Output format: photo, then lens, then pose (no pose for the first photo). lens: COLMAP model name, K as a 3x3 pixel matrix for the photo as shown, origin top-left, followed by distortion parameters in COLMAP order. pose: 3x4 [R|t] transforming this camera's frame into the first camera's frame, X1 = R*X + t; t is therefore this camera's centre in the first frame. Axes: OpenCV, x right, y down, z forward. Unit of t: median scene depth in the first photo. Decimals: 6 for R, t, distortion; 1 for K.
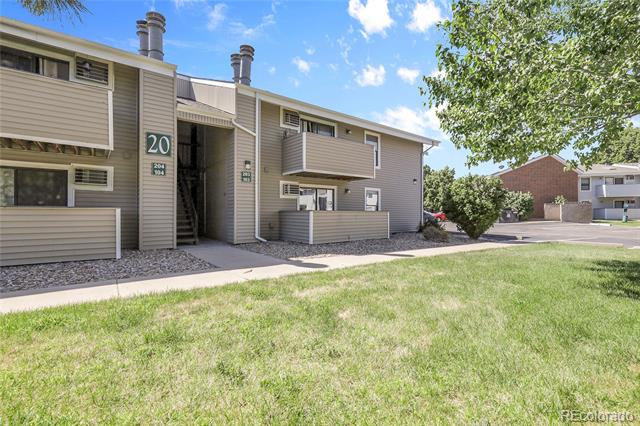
lens RADIAL K [[294.4, 0, 321.5], [0, 294.4, 214.2], [0, 0, 1]] dist [-0.000872, -0.000049]
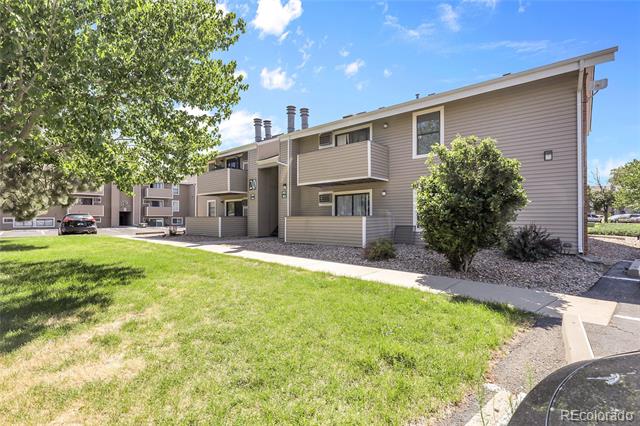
lens RADIAL K [[294.4, 0, 321.6], [0, 294.4, 213.7], [0, 0, 1]] dist [-0.000872, -0.000049]
pose [[0.213362, -0.028902, -0.976546, 0.997871], [-0.008534, 0.999469, -0.031445, 0.013368], [0.976936, 0.015043, 0.213002, 0.695875]]
